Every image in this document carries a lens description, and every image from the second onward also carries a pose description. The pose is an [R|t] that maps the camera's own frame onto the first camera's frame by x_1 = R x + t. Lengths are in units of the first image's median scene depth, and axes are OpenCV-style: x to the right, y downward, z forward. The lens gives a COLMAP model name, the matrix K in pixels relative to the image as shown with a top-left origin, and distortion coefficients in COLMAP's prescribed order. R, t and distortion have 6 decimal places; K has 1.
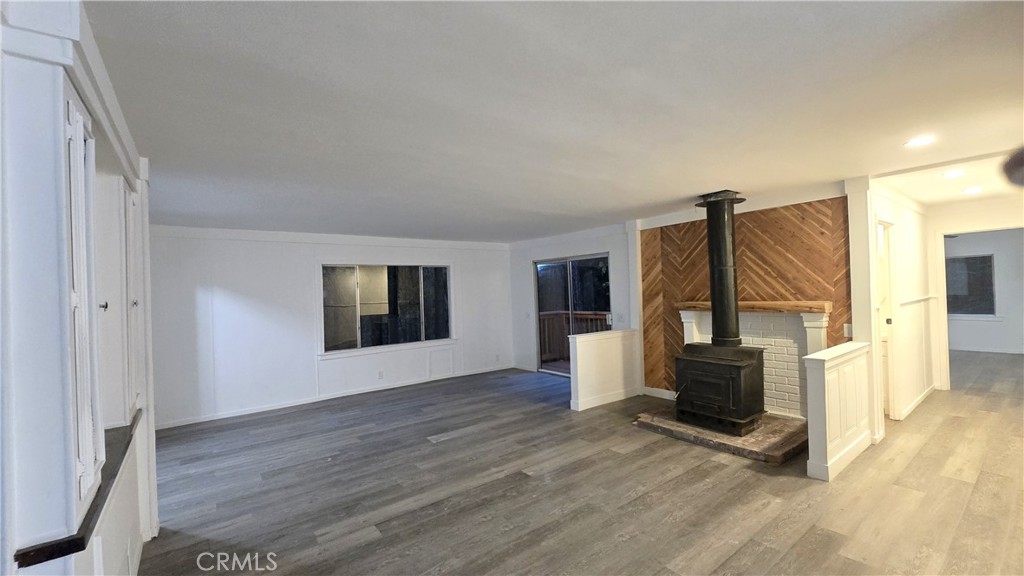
lens RADIAL K [[419.2, 0, 512.4], [0, 419.2, 289.6], [0, 0, 1]] dist [-0.004046, 0.000824]
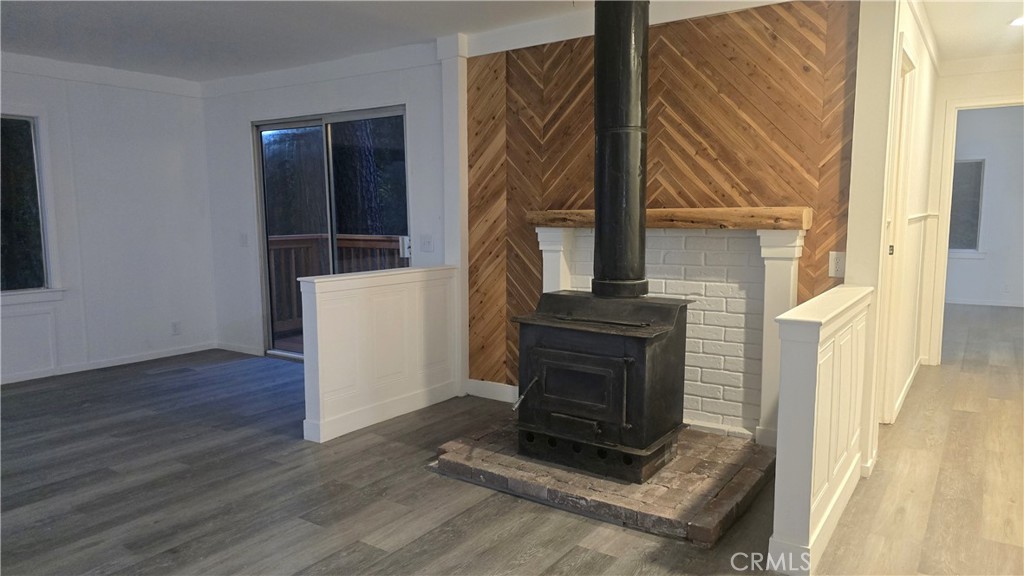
lens RADIAL K [[684.4, 0, 510.9], [0, 684.4, 290.7], [0, 0, 1]] dist [0.048240, -0.041908]
pose [[0.949828, -0.006143, 0.312712, 0.139444], [-0.029581, 0.993561, 0.109368, 0.043444], [-0.311370, -0.113131, 0.943531, 0.283897]]
